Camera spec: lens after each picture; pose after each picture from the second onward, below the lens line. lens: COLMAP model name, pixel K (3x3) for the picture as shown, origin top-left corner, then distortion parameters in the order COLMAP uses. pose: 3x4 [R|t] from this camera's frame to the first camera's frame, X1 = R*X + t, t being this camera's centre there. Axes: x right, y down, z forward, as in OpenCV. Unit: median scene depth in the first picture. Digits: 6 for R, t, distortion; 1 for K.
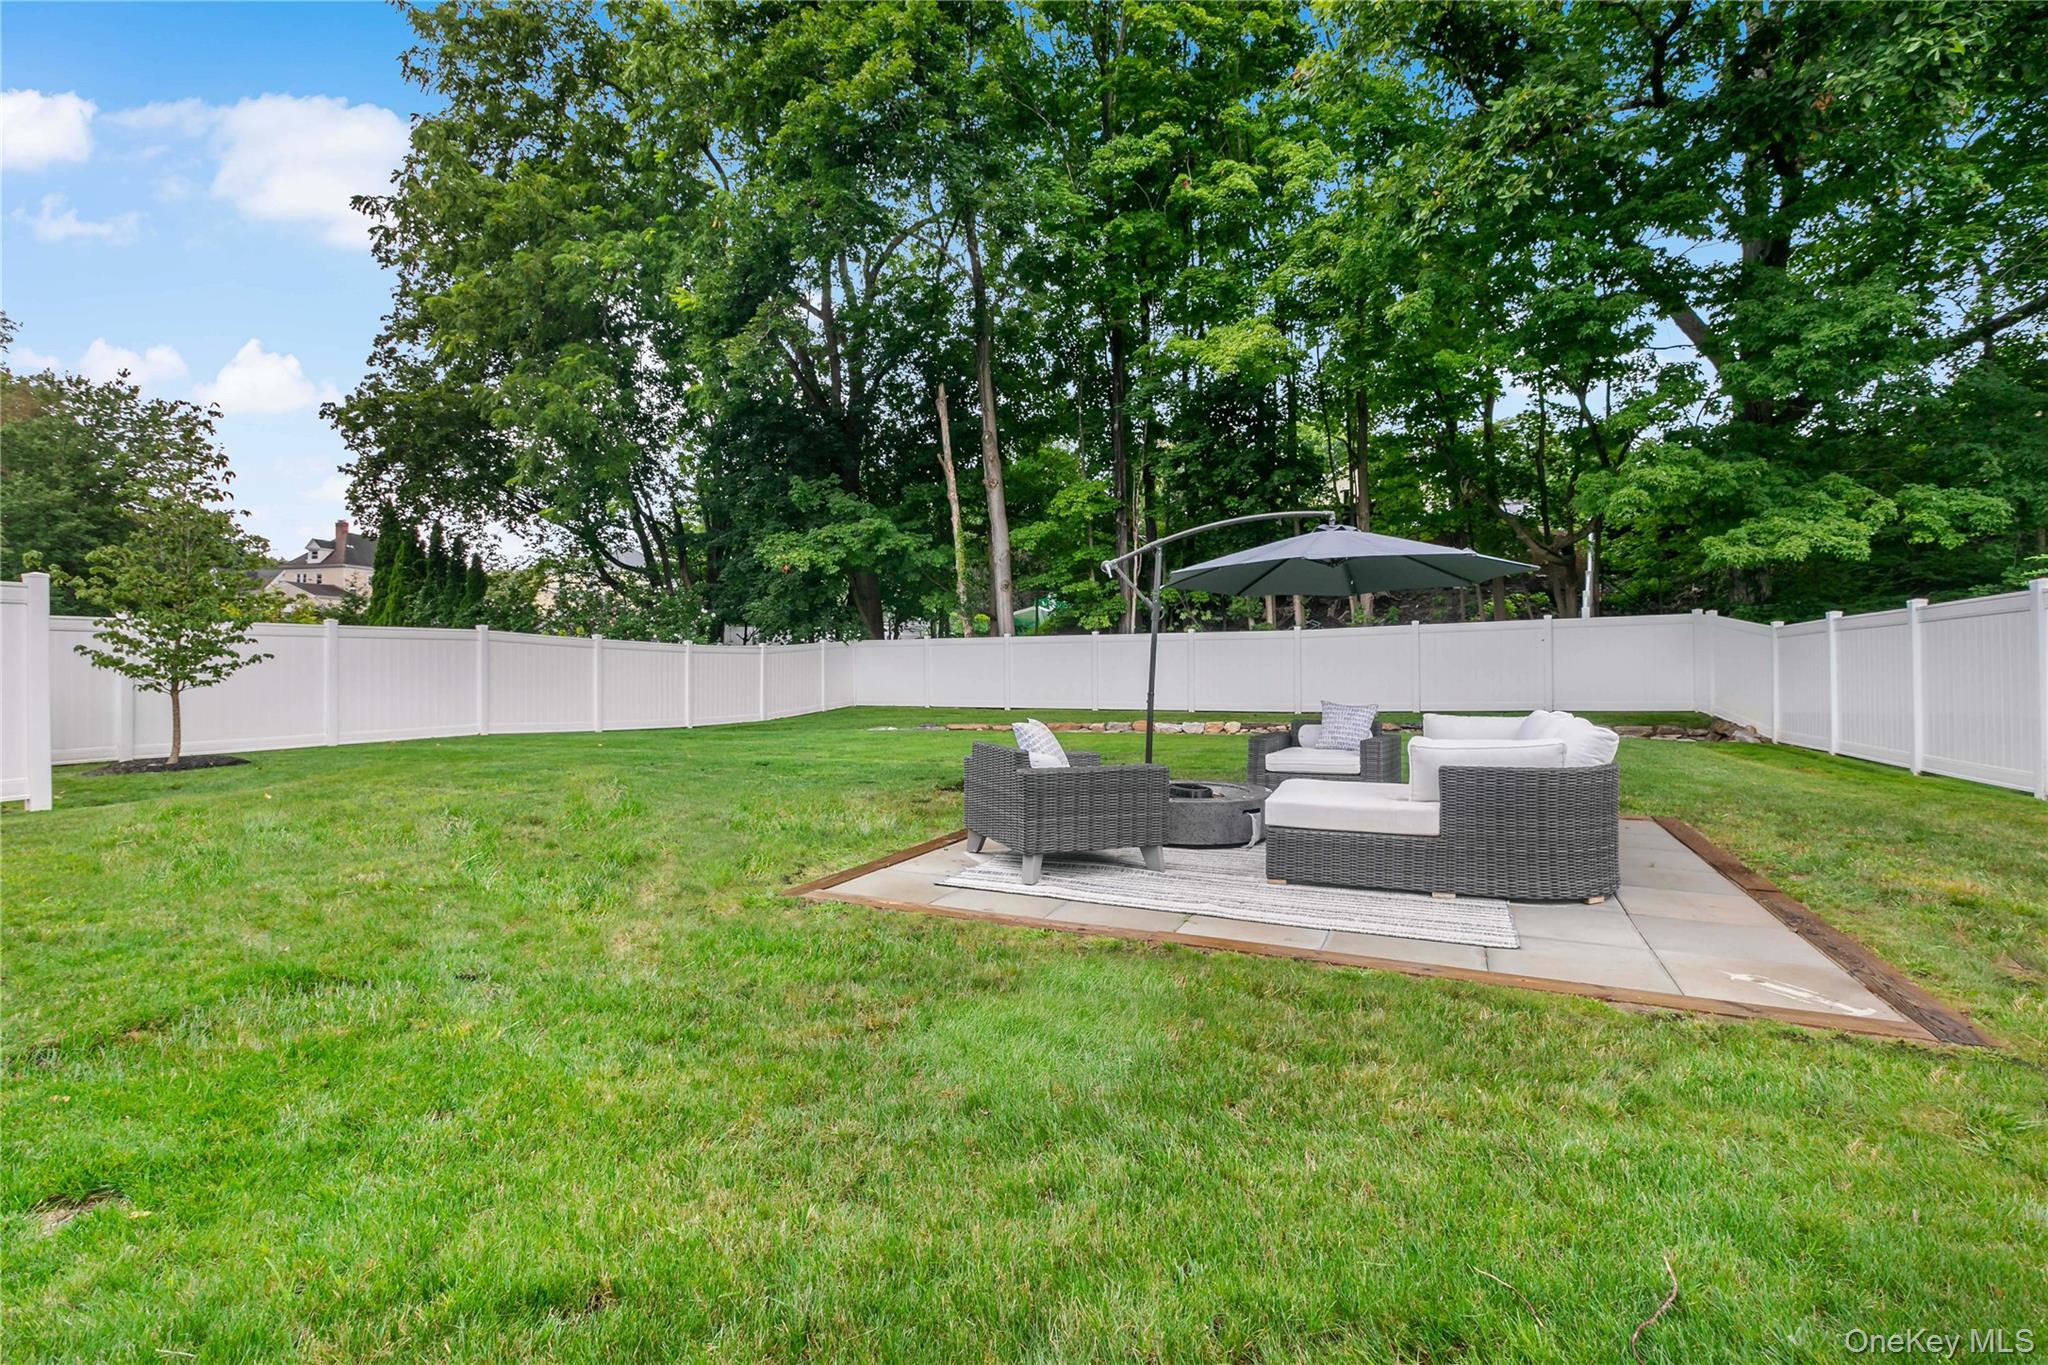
lens RADIAL K [[919.2, 0, 1018.4], [0, 919.2, 670.4], [0, 0, 1]] dist [-0.013903, 0.007284]
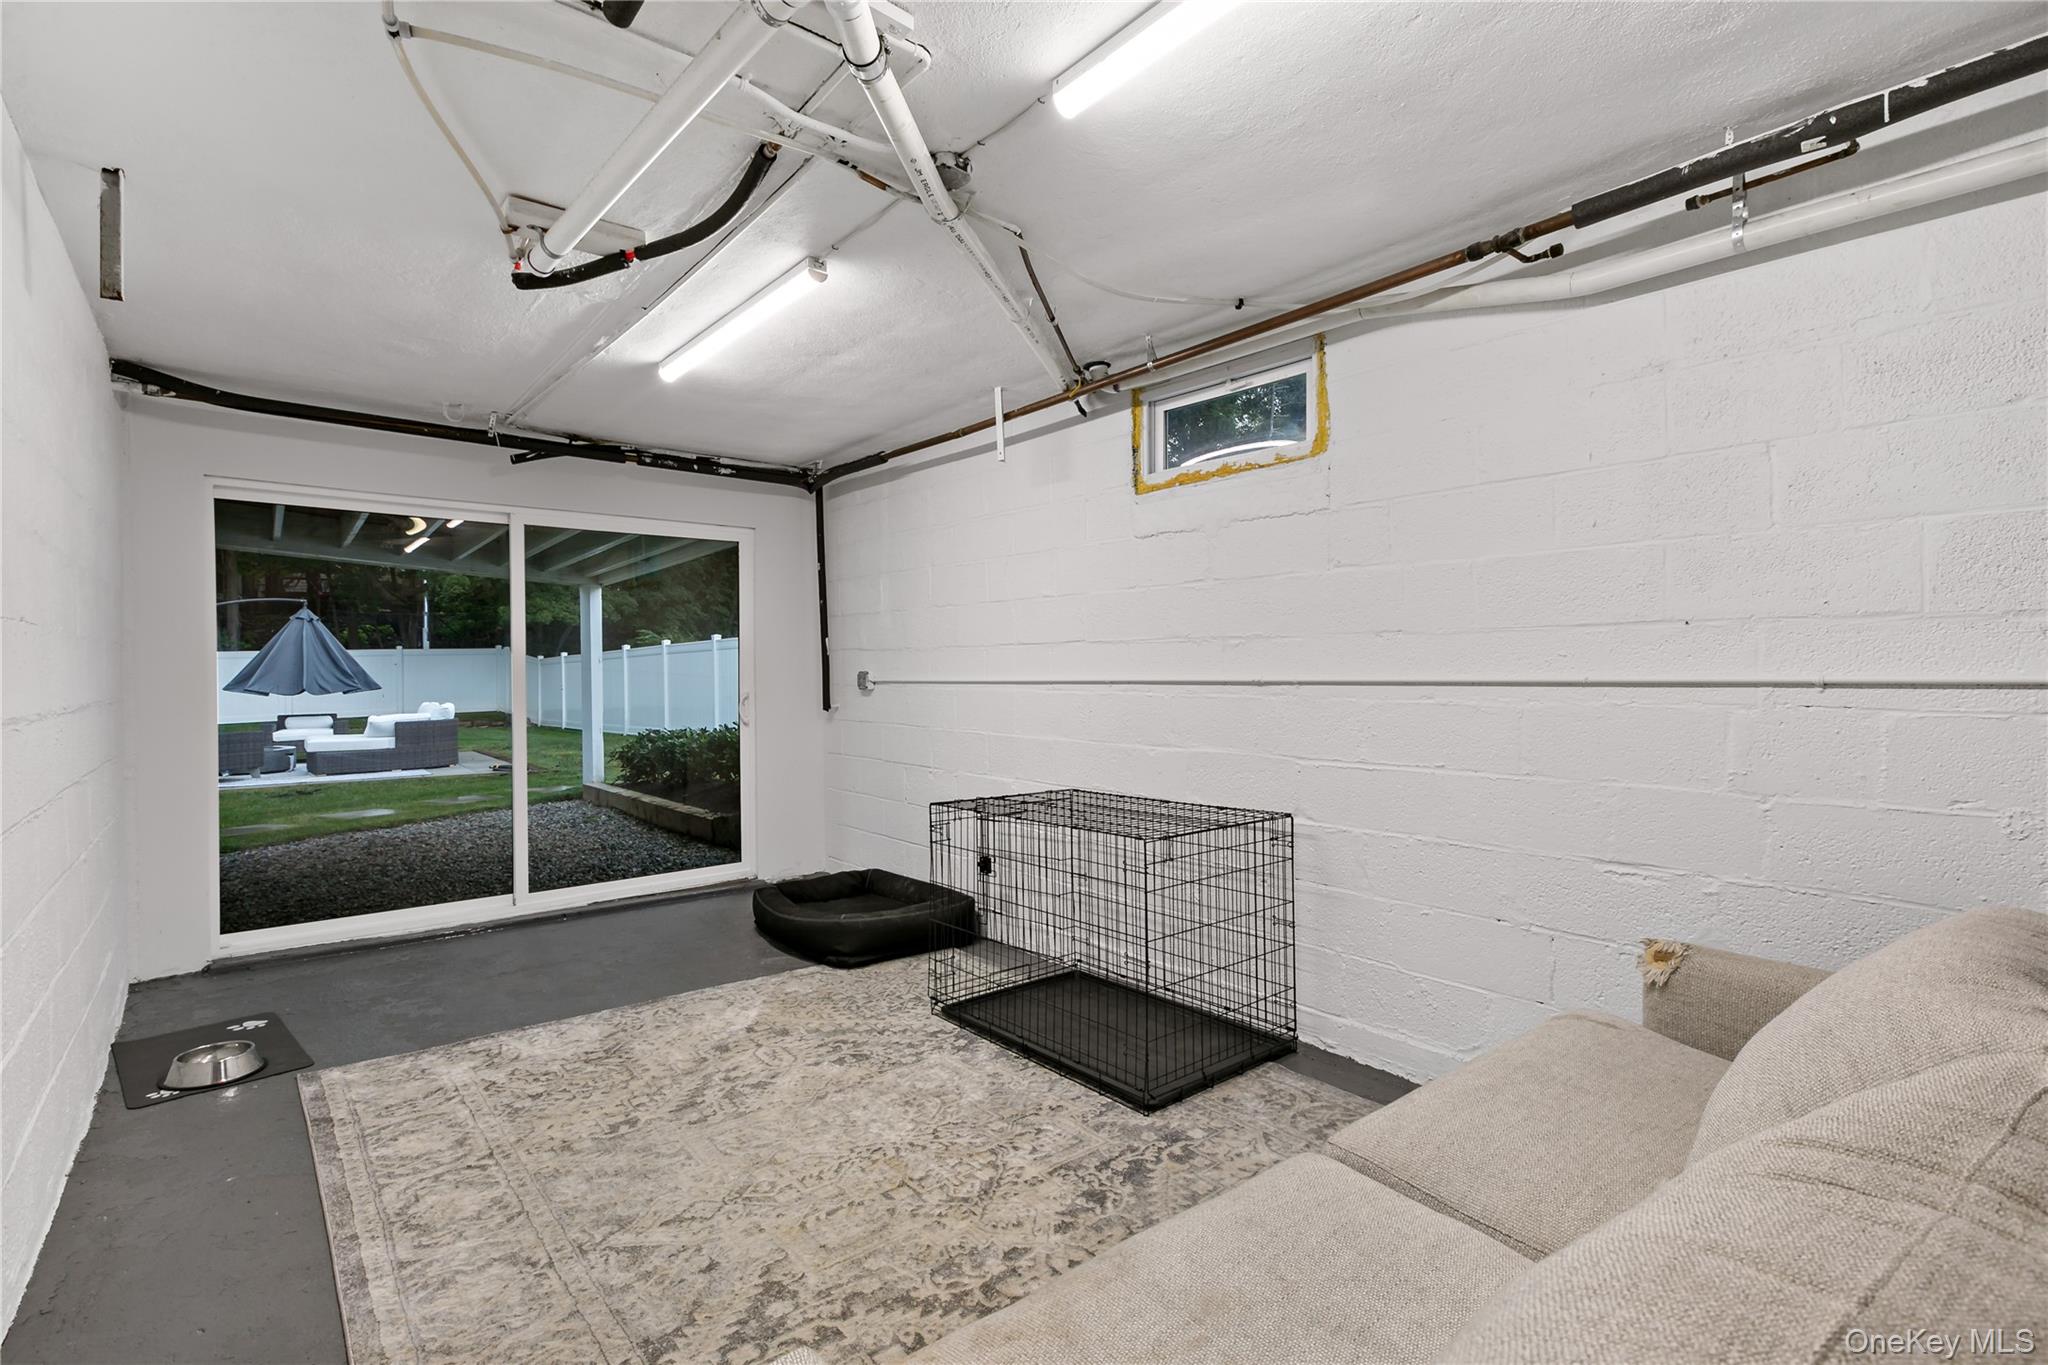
lens RADIAL K [[919.2, 0, 1018.4], [0, 919.2, 670.4], [0, 0, 1]] dist [-0.013903, 0.007284]
pose [[0.412630, 0.003489, 0.910892, -0.338800], [0.010270, 0.999911, -0.008482, -0.002130], [-0.910841, 0.012855, 0.412557, -0.488018]]
